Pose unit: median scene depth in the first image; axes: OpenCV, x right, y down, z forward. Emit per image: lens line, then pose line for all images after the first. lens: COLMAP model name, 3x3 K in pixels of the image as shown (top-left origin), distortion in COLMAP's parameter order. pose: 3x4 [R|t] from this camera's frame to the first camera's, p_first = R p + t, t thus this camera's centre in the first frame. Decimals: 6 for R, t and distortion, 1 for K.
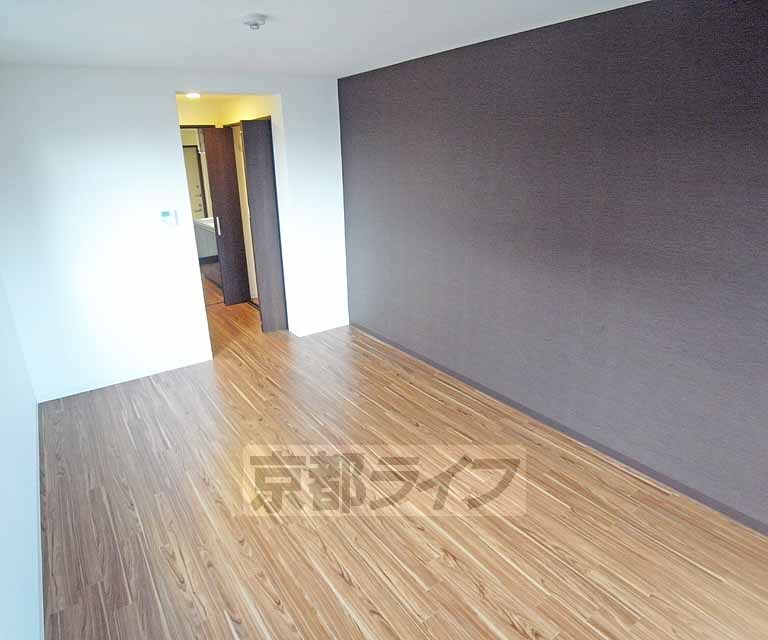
lens RADIAL K [[486.6, 0, 381.0], [0, 486.6, 316.9], [0, 0, 1]] dist [-0.037300, 0.000205]
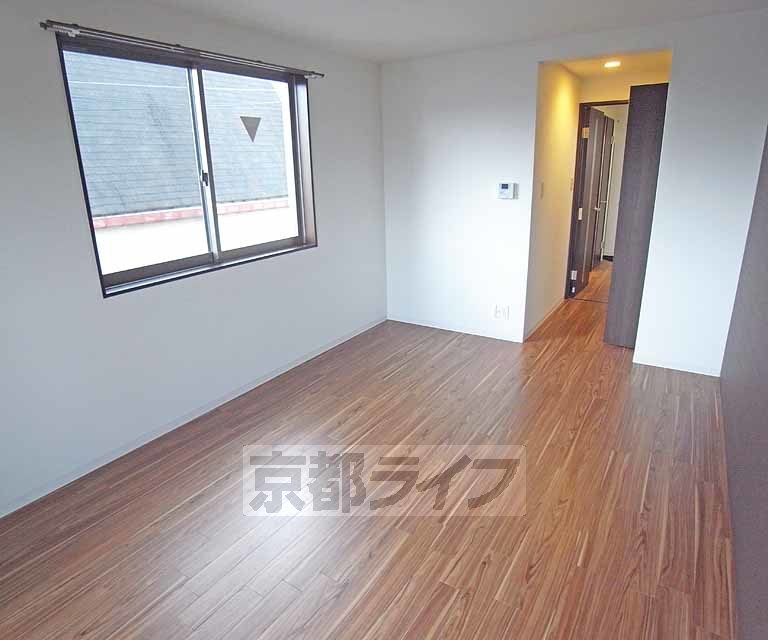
lens RADIAL K [[486.6, 0, 360.2], [0, 486.6, 315.0], [0, 0, 1]] dist [-0.037300, 0.000205]
pose [[0.354999, 0.293858, -0.887481, 0.444080], [-0.291792, 0.936716, 0.193442, -0.067967], [0.888163, 0.190288, 0.418279, 0.356382]]
